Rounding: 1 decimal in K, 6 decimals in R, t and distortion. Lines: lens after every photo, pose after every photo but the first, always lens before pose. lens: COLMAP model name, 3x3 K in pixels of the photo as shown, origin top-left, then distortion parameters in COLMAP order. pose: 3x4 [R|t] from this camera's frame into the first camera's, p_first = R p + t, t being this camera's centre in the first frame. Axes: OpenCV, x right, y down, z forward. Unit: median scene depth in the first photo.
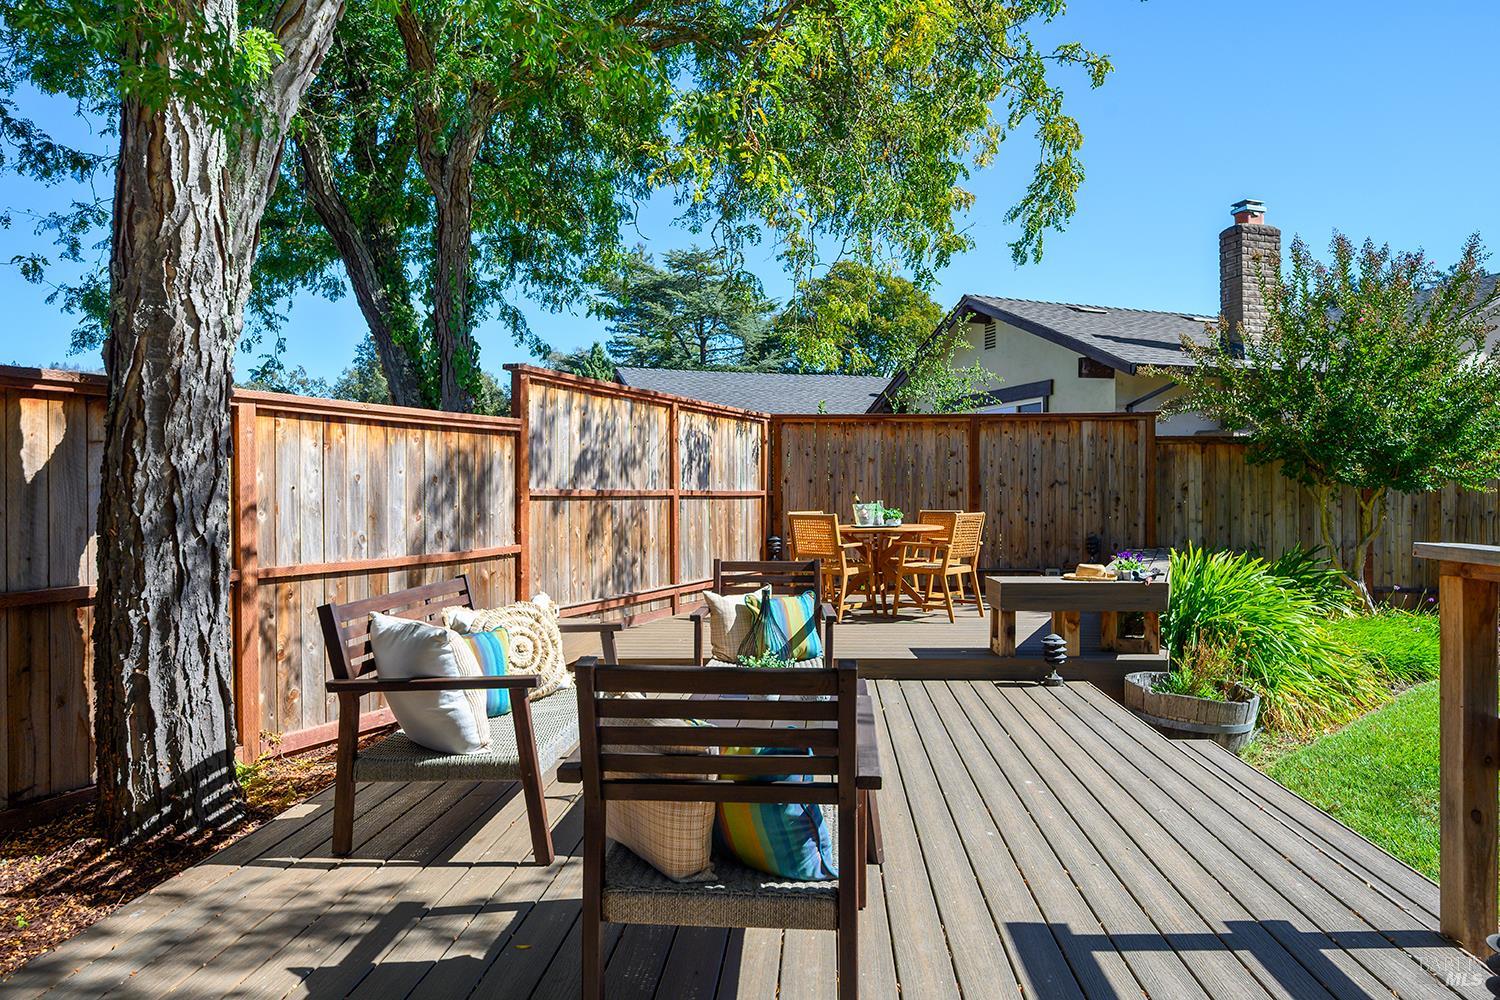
lens RADIAL K [[936.1, 0, 750.1], [0, 936.1, 503.5], [0, 0, 1]] dist [0.004634, 0.000691]
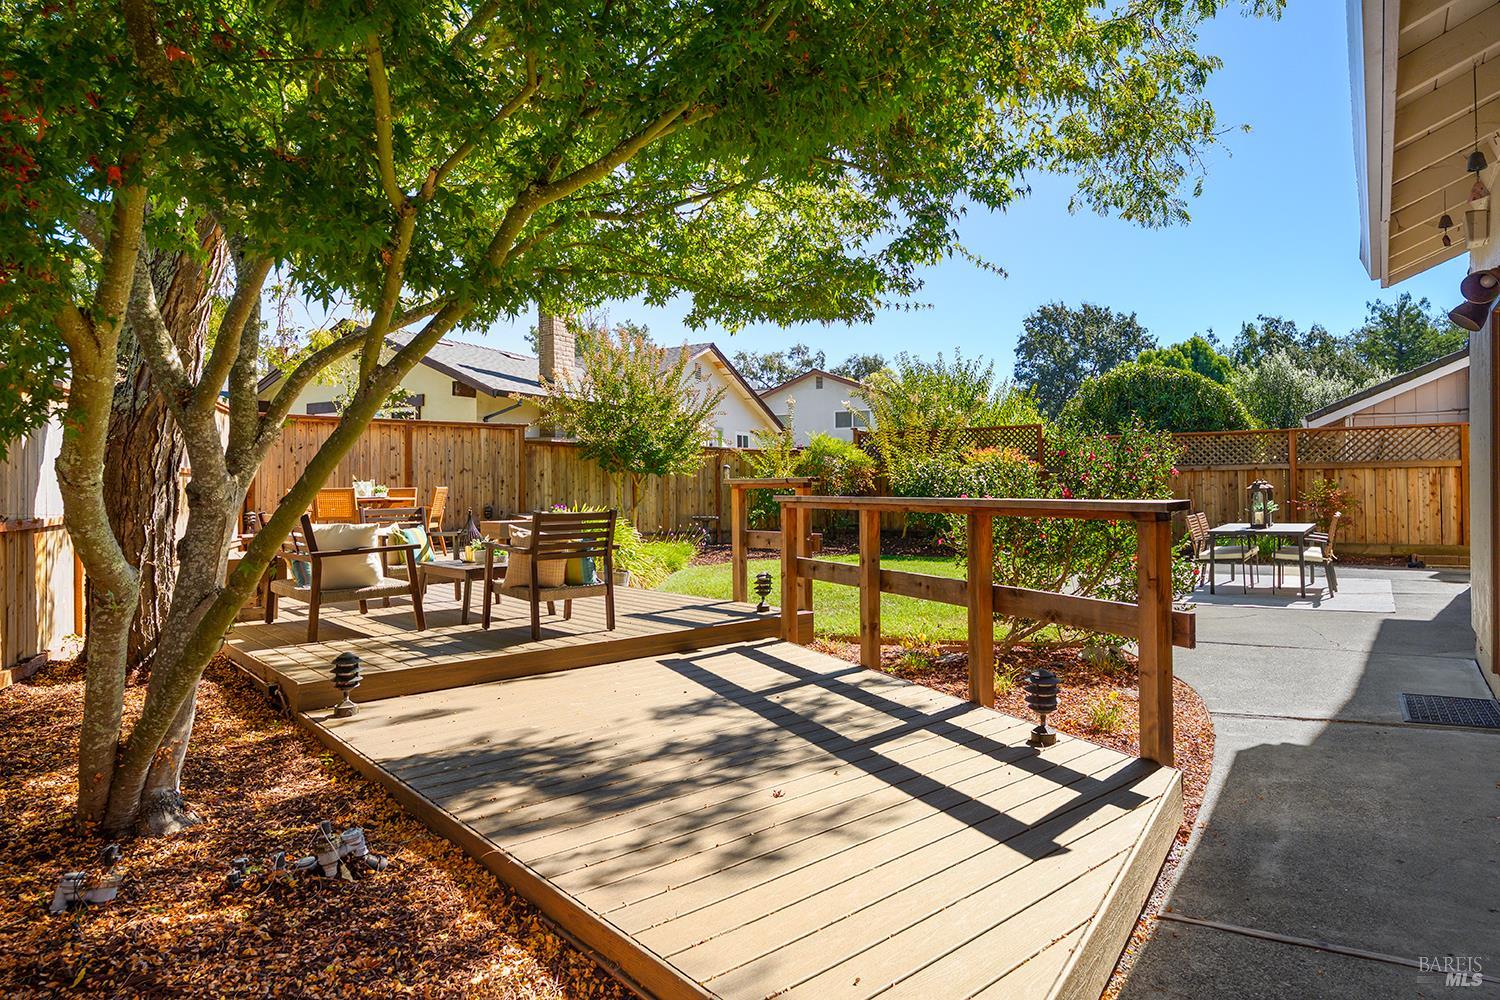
lens RADIAL K [[912.9, 0, 749.0], [0, 912.9, 495.9], [0, 0, 1]] dist [-0.001247, -0.000061]
pose [[0.709163, -0.008724, 0.704991, -0.362926], [0.014704, 0.999889, -0.002418, 0.028192], [-0.704891, 0.012081, 0.709212, -0.319995]]
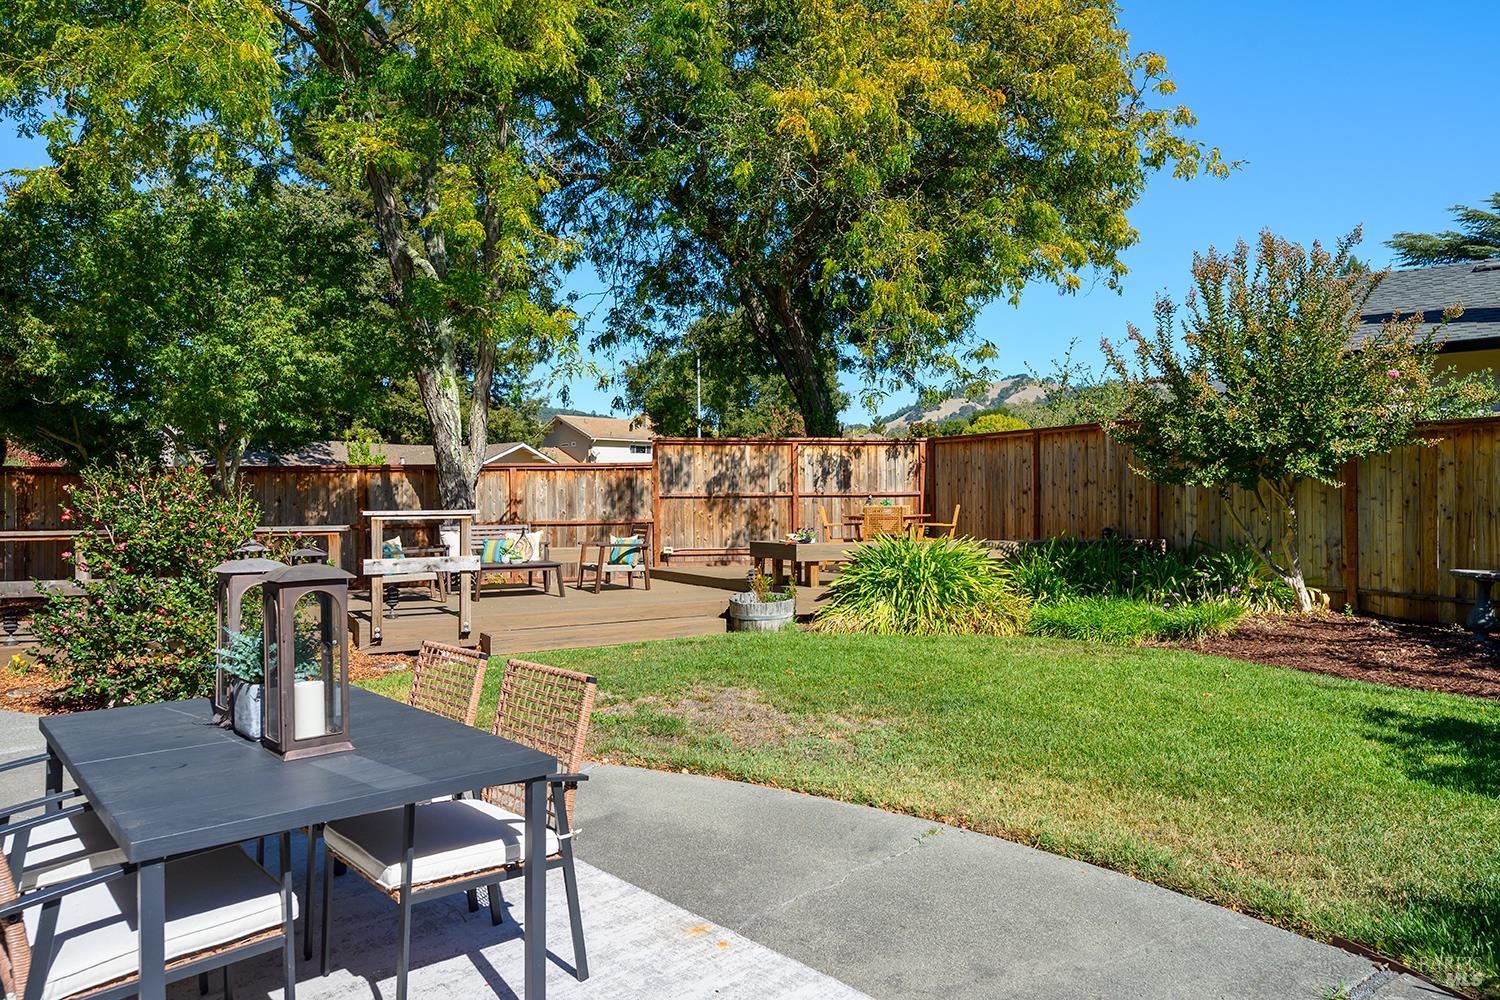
lens RADIAL K [[936.1, 0, 748.4], [0, 936.1, 502.2], [0, 0, 1]] dist [0.004634, 0.000691]
pose [[0.550141, -0.000182, -0.835072, 1.094175], [-0.000467, 1.000000, -0.000526, 0.004226], [0.835072, 0.000680, 0.550141, -0.017904]]
